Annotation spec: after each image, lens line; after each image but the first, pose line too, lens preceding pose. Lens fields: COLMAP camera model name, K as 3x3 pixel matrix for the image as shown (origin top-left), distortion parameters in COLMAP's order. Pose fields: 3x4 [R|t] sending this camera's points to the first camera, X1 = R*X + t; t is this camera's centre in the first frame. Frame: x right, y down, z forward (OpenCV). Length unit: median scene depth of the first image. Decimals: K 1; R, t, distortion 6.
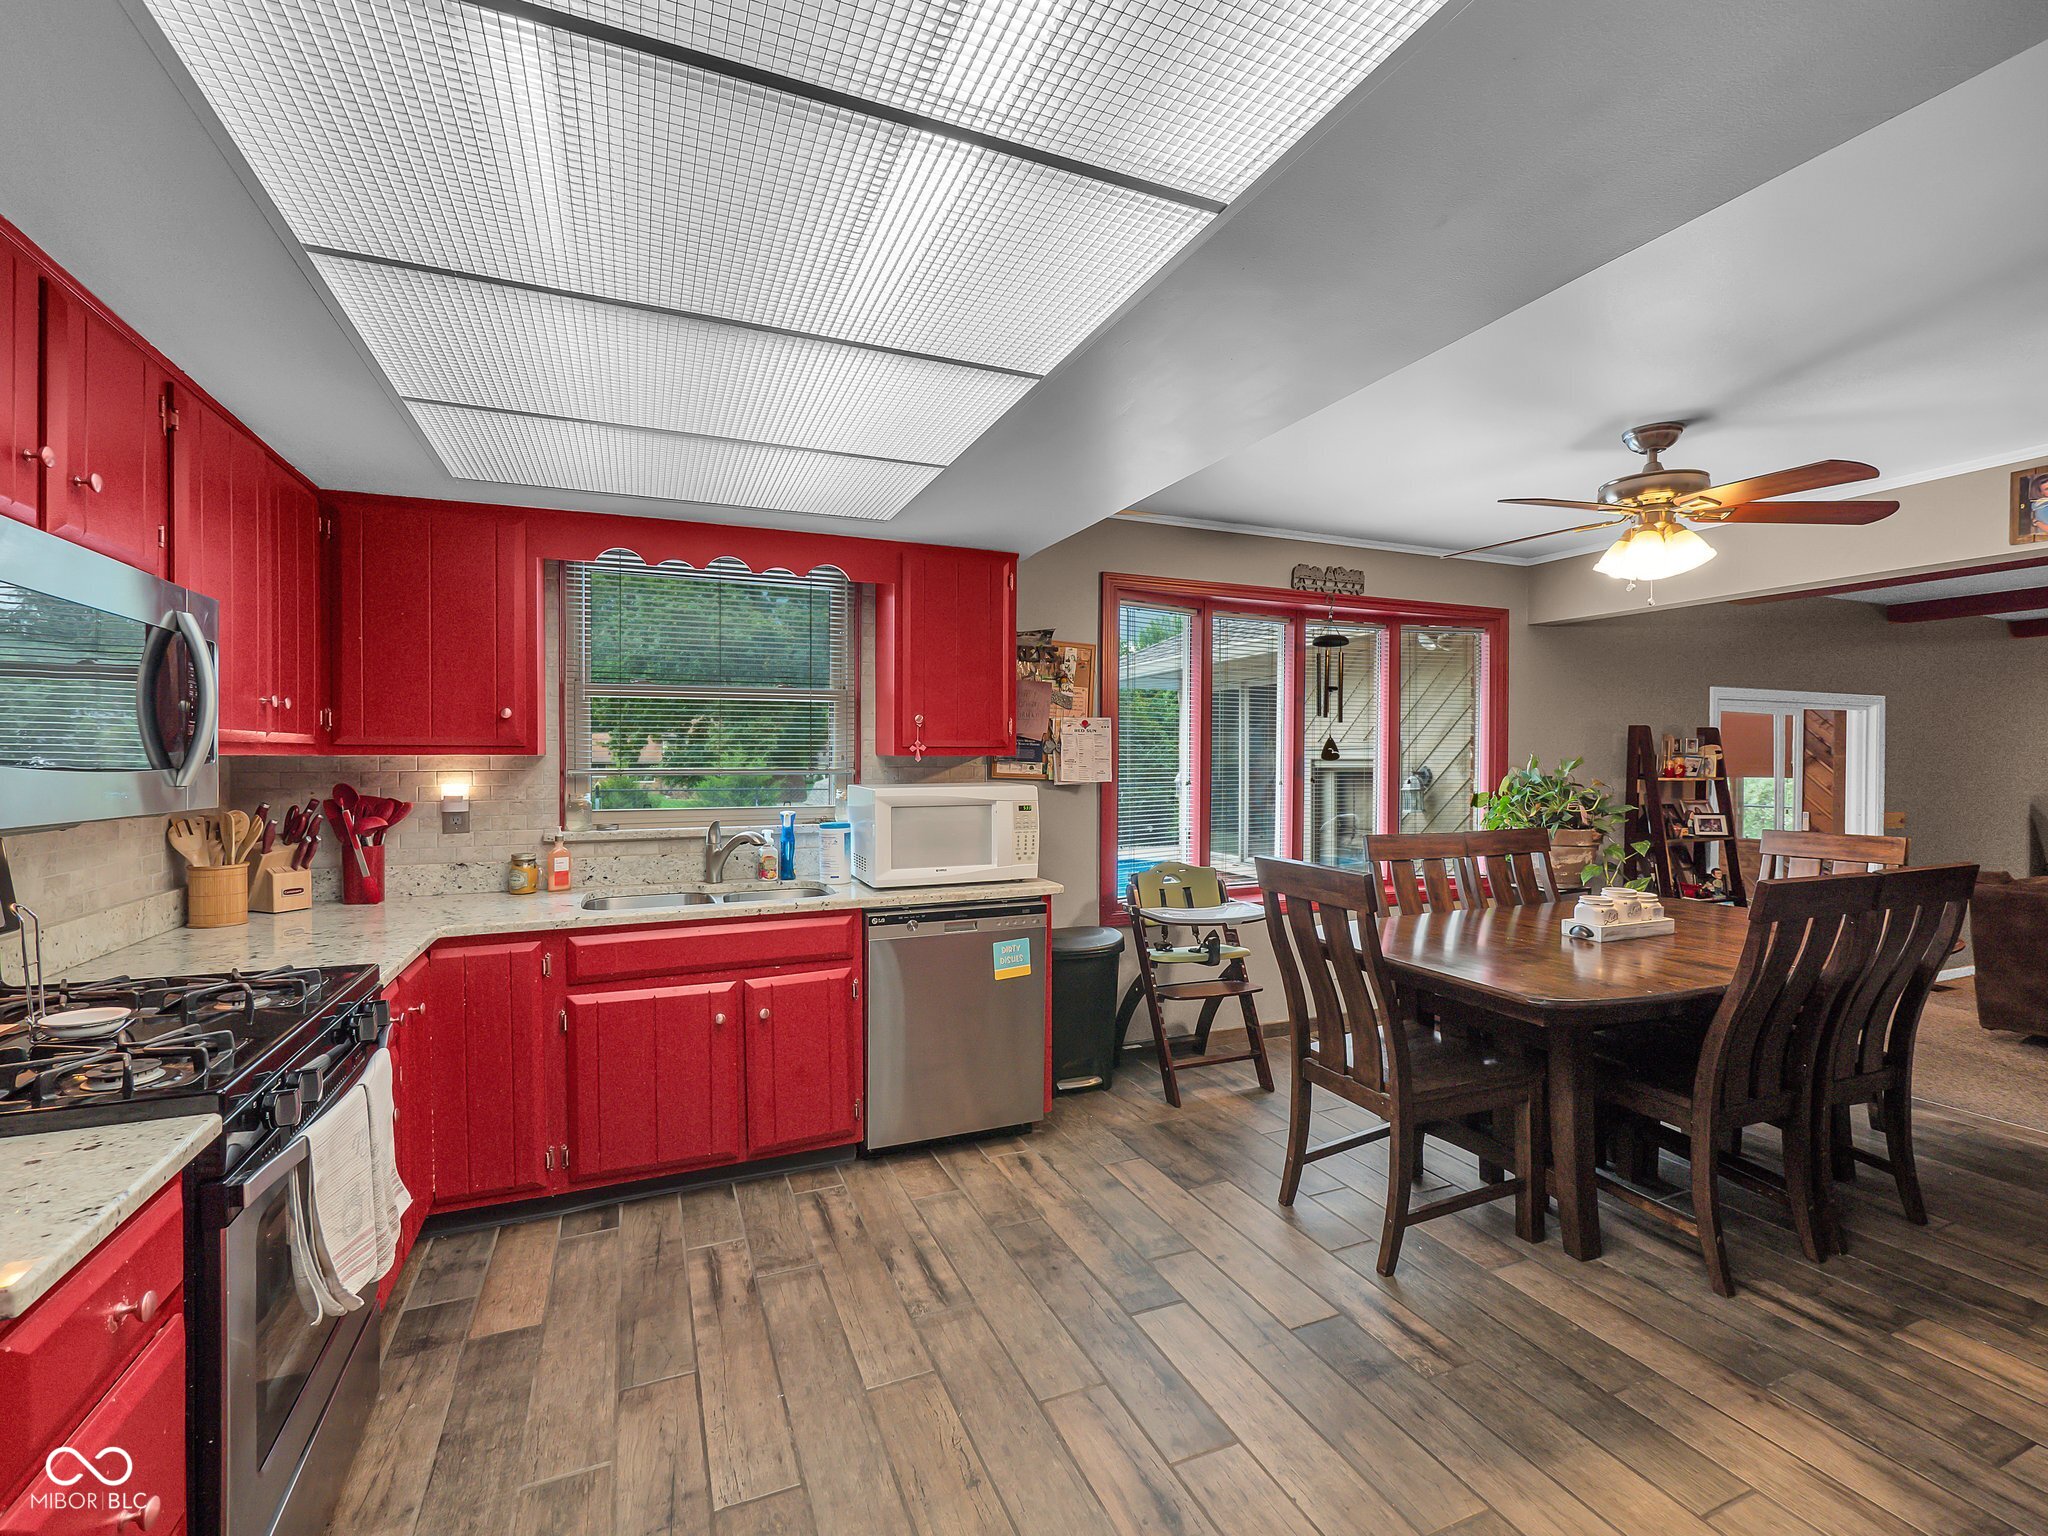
lens RADIAL K [[948.2, 0, 919.9], [0, 948.2, 769.4], [0, 0, 1]] dist [-0.001928, -0.000315]
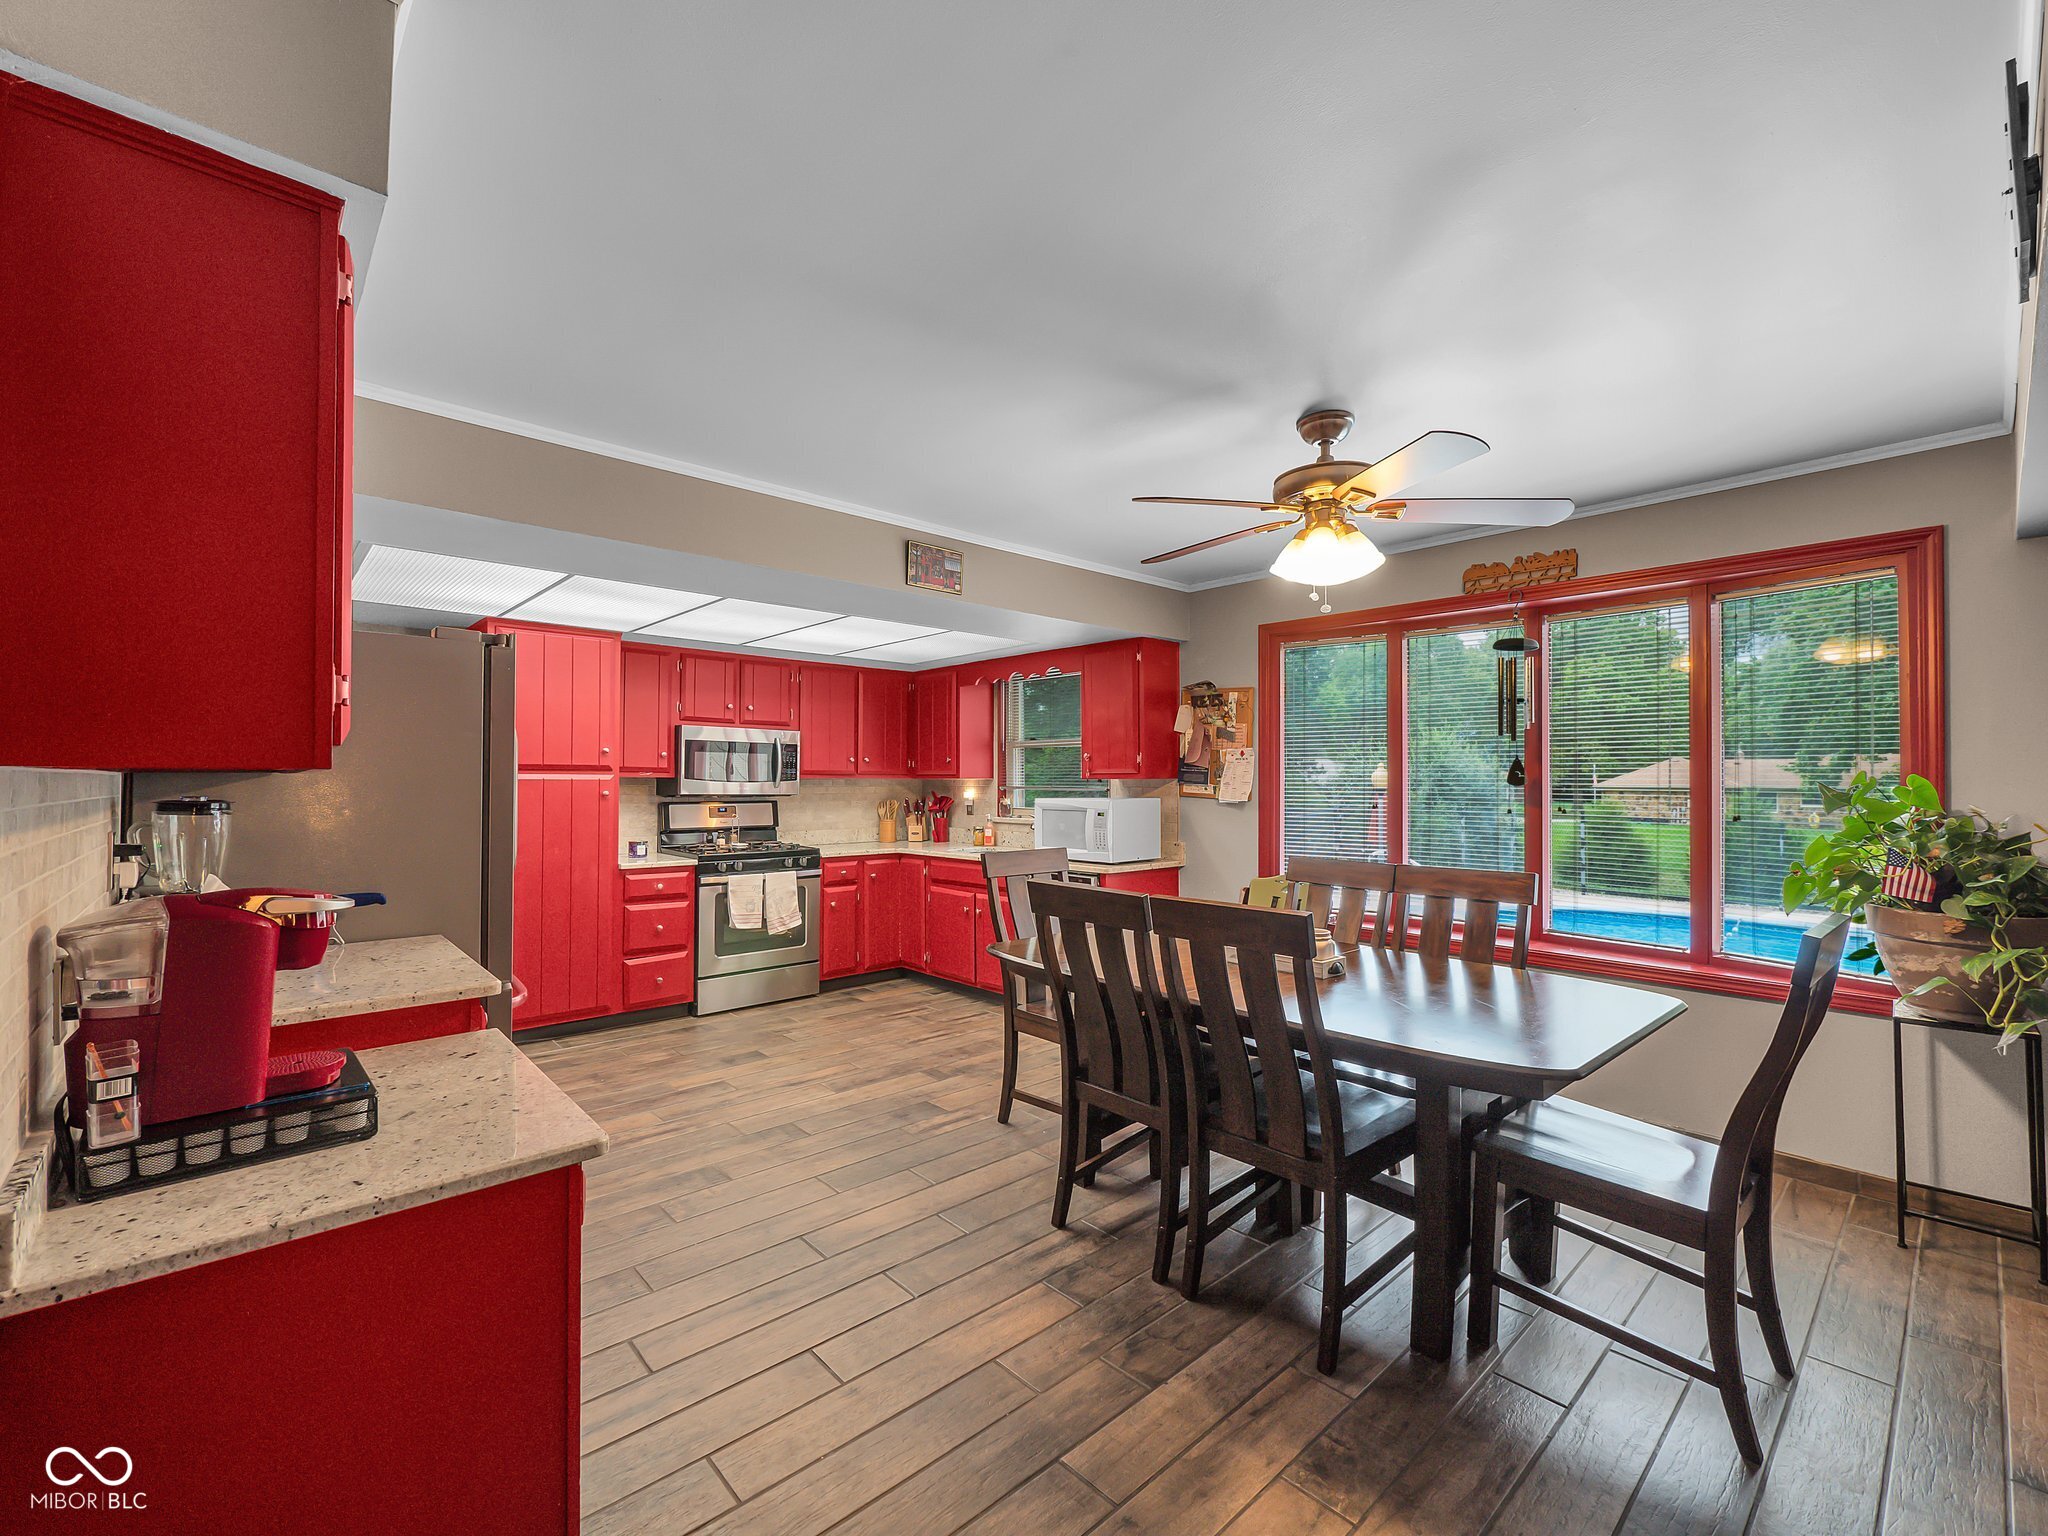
lens RADIAL K [[815.8, 0, 921.6], [0, 815.8, 769.4], [0, 0, 1]] dist [-0.001190, -0.000017]
pose [[0.279450, -0.011675, -0.960089, 1.422559], [-0.016634, 0.999717, -0.016998, -0.003778], [0.960016, 0.020720, 0.279177, 0.418612]]
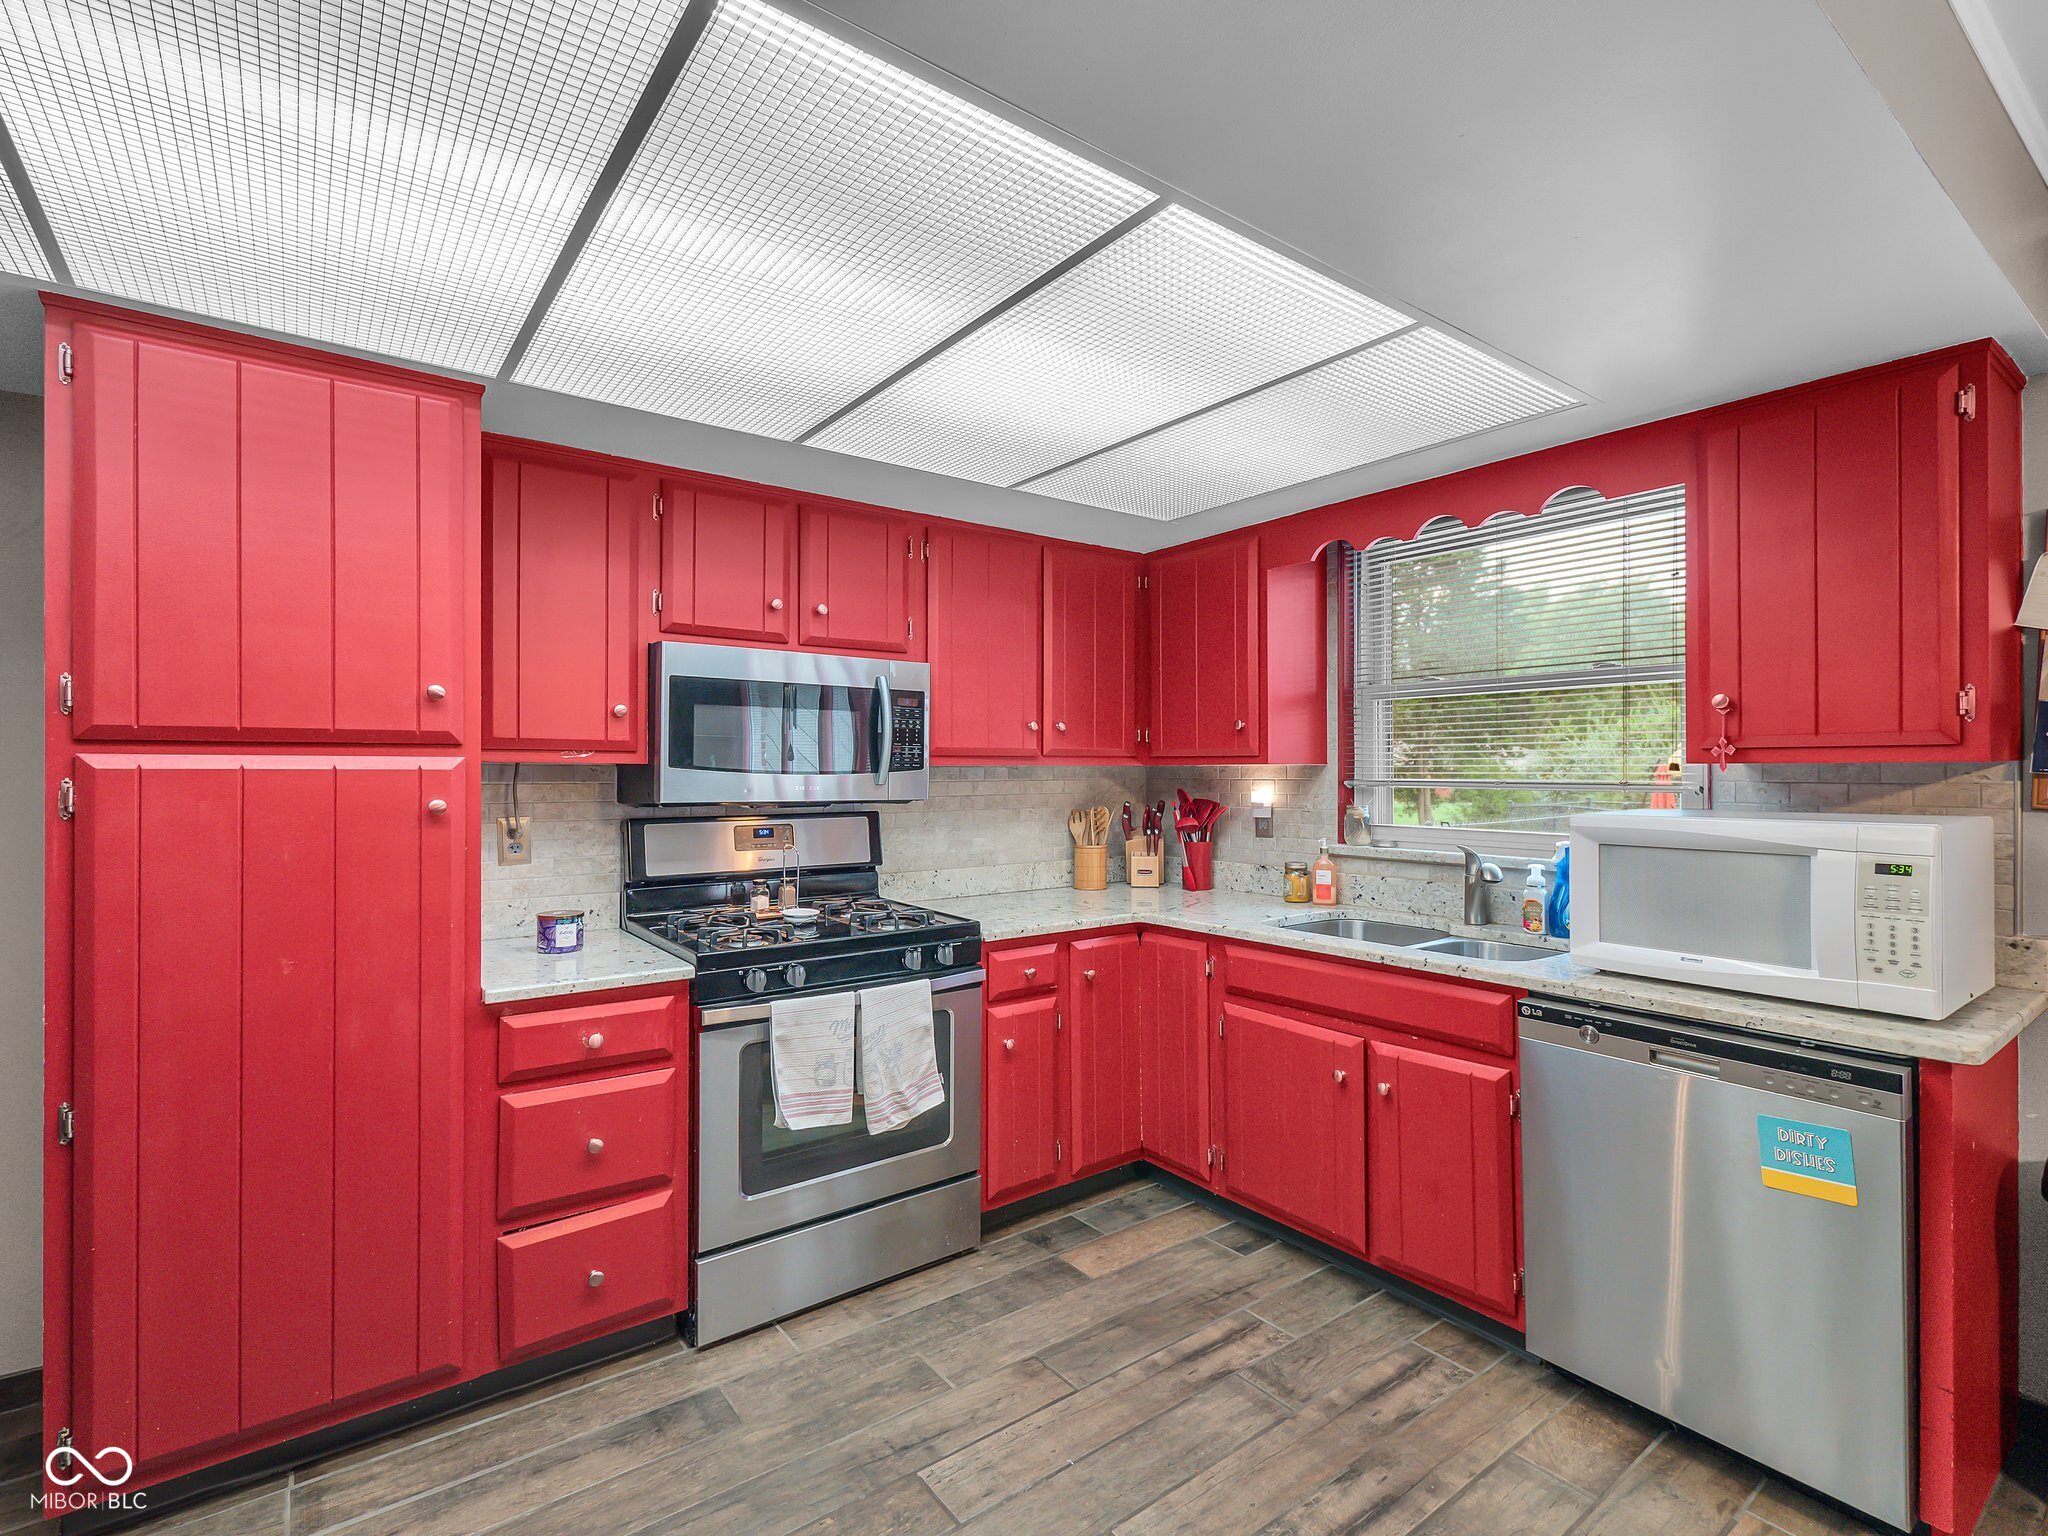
lens RADIAL K [[926.5, 0, 1024.0], [0, 926.5, 768.0], [0, 0, 1]] dist [0.001385, 0.000040]
pose [[0.287385, 0.000048, -0.957815, 0.495329], [-0.012472, 0.999915, -0.003692, -0.004813], [0.957734, 0.013007, 0.287362, 0.488120]]
